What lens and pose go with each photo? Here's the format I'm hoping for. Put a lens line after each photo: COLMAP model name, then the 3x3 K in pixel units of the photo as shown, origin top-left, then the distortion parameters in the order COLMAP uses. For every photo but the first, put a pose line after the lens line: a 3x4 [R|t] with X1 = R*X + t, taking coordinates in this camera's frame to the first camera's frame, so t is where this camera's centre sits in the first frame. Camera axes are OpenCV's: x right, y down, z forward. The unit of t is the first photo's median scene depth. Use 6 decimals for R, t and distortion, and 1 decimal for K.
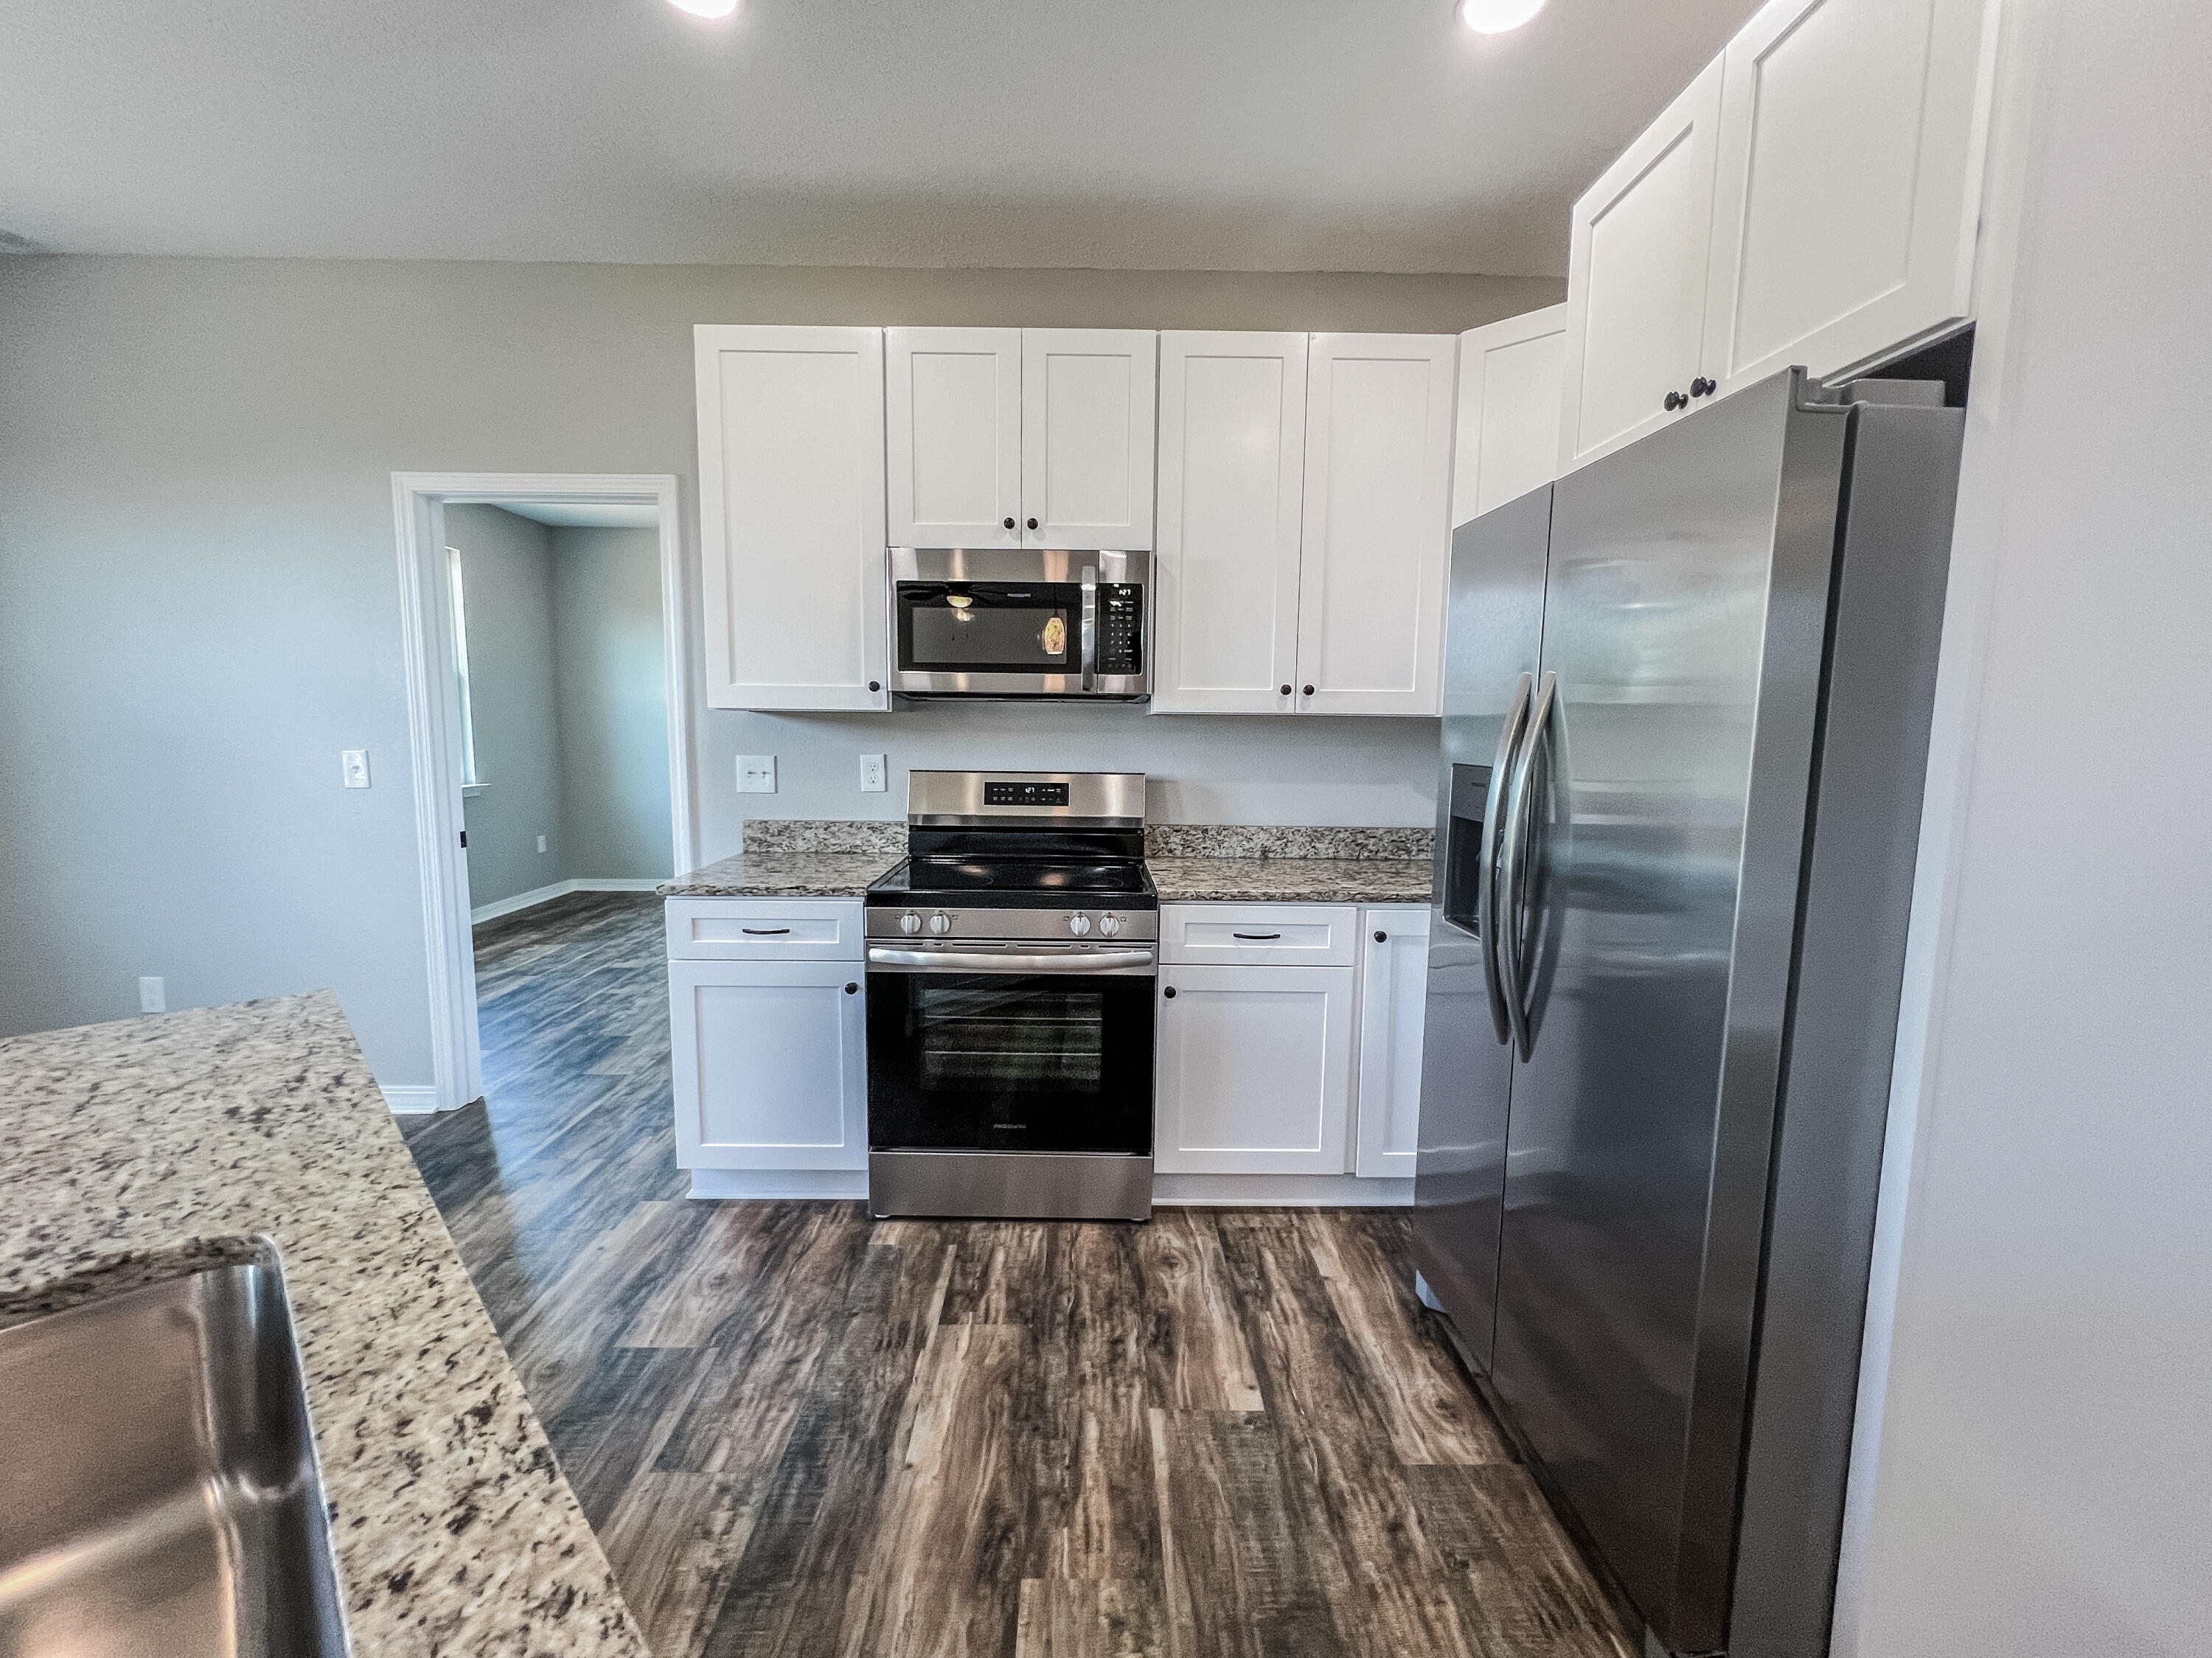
lens RADIAL K [[900.9, 0, 1106.0], [0, 900.9, 829.0], [0, 0, 1]] dist [0.000930, 0.000403]
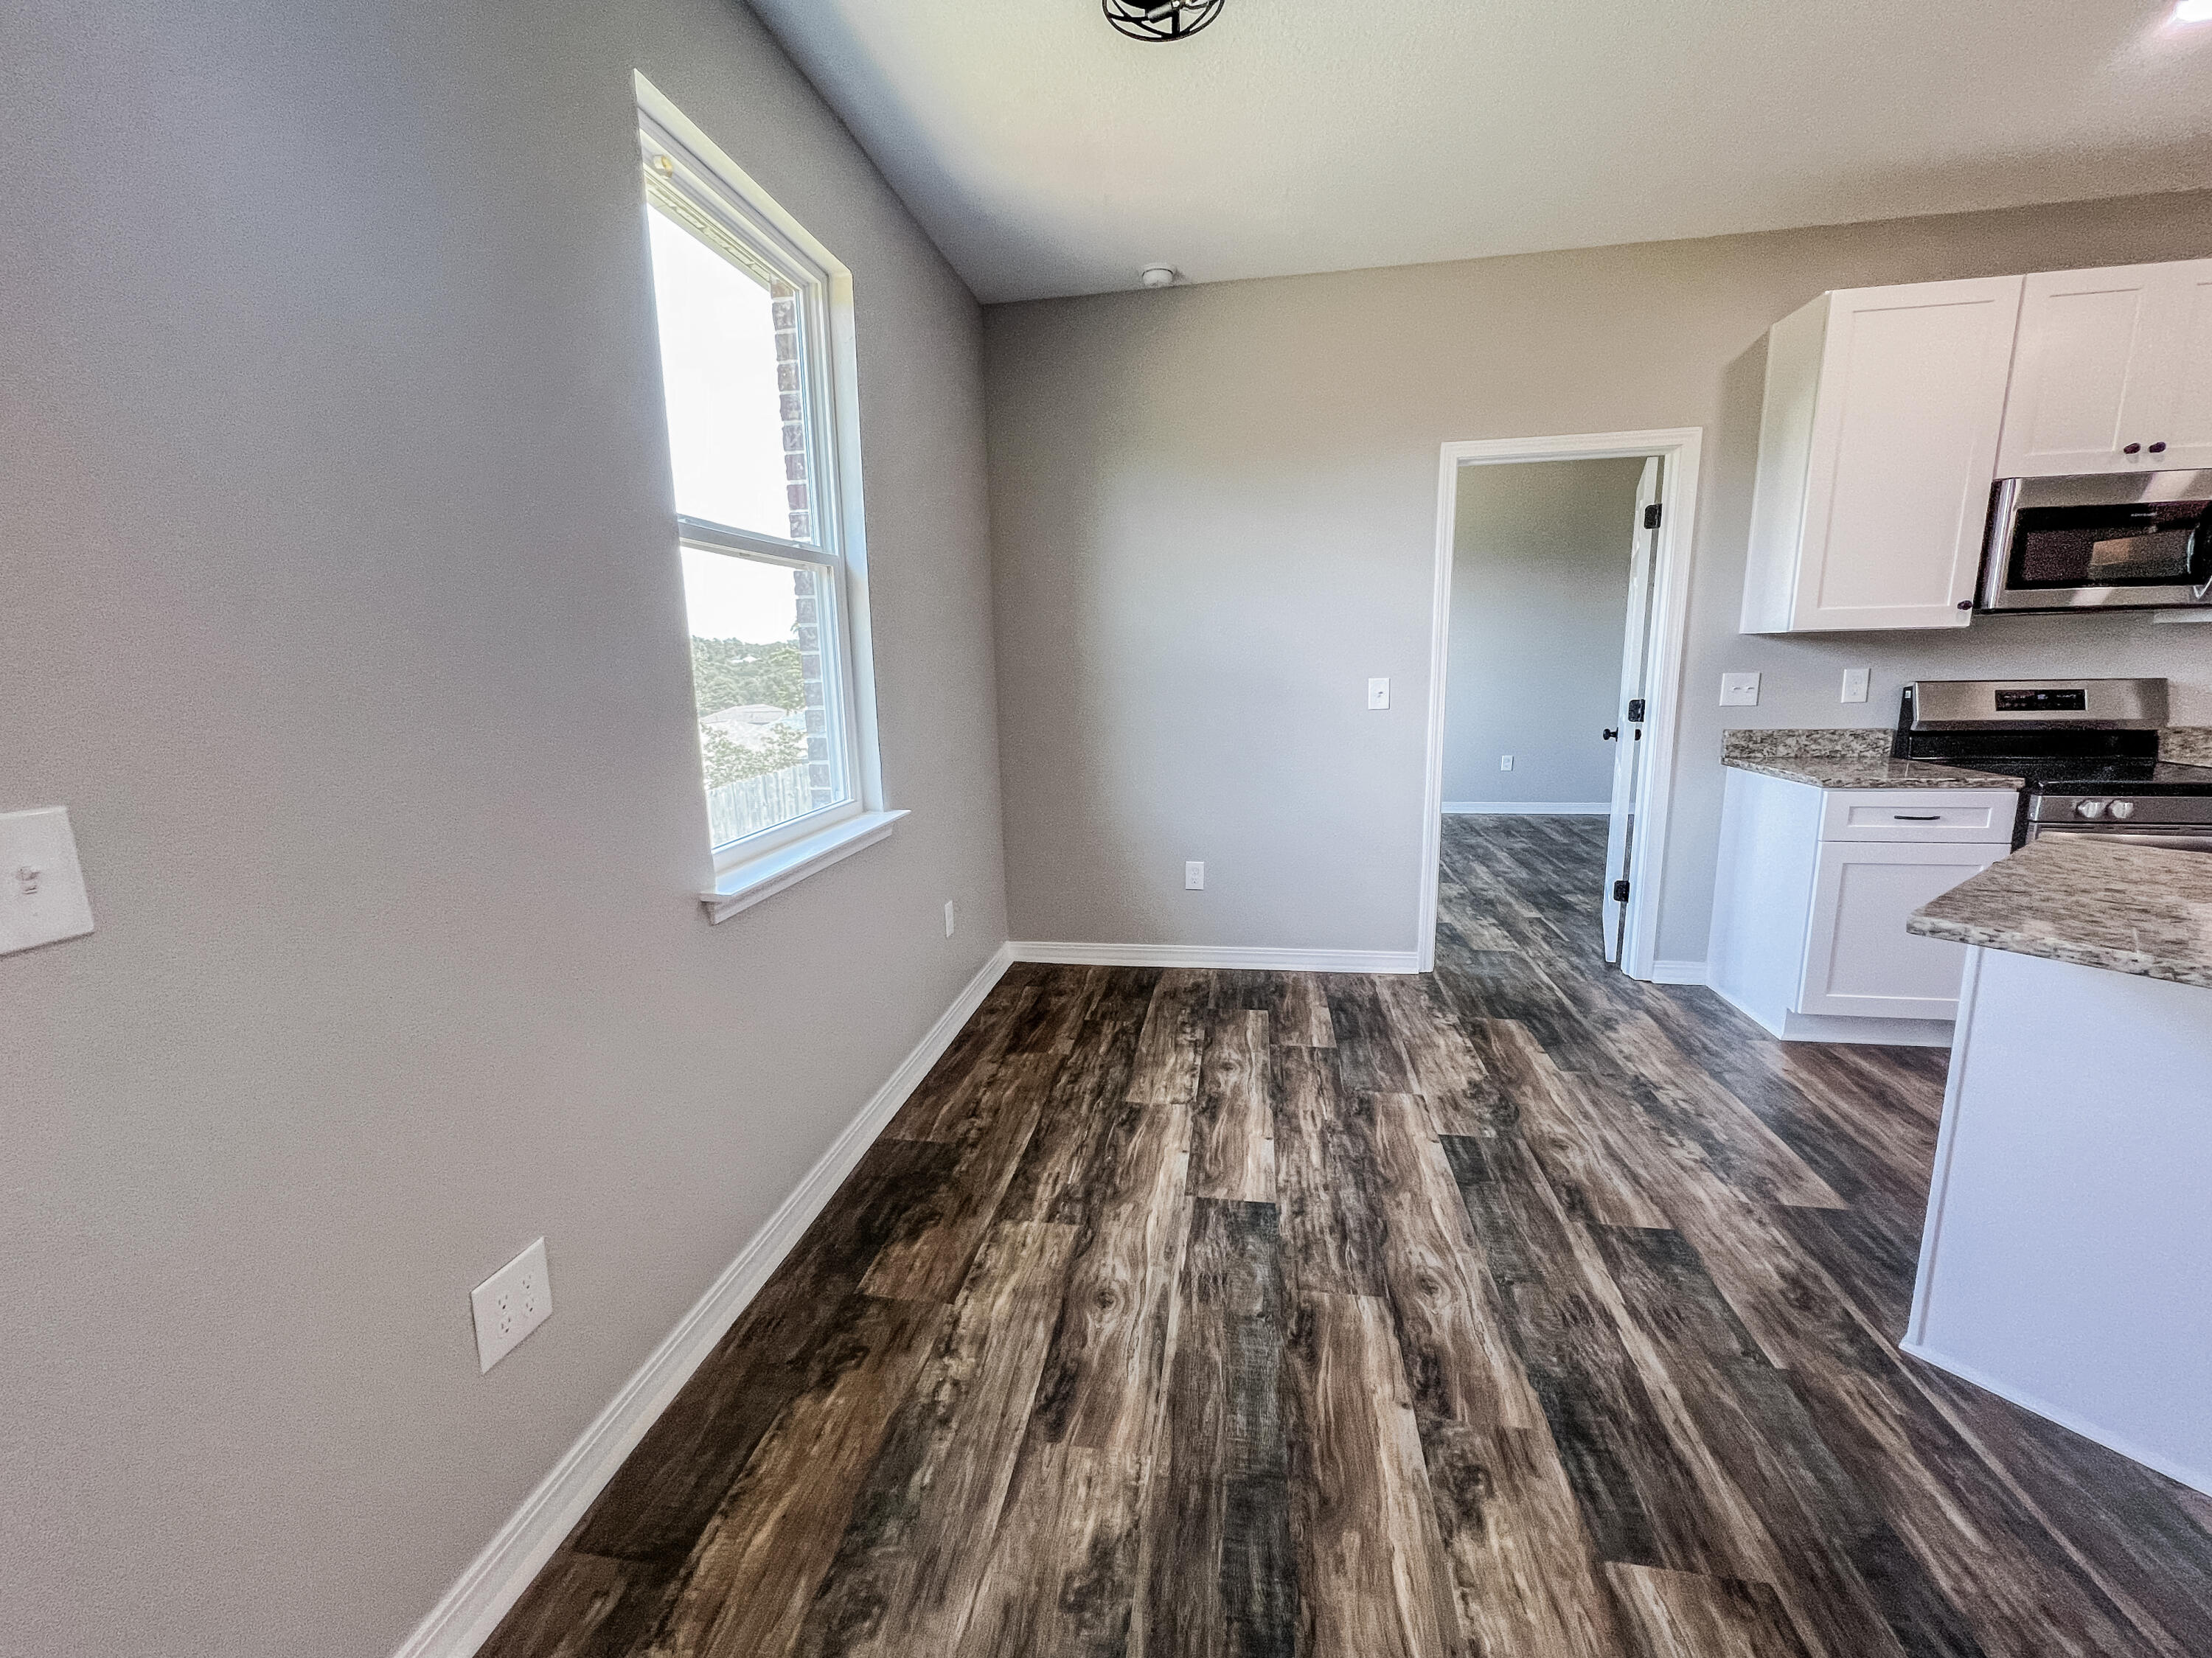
lens RADIAL K [[900.9, 0, 1106.0], [0, 900.9, 829.0], [0, 0, 1]] dist [0.000930, 0.000403]
pose [[0.984169, 0.001556, -0.177227, -0.984069], [0.010537, 0.997679, 0.067271, 0.030756], [0.176920, -0.068074, 0.981868, -0.286249]]
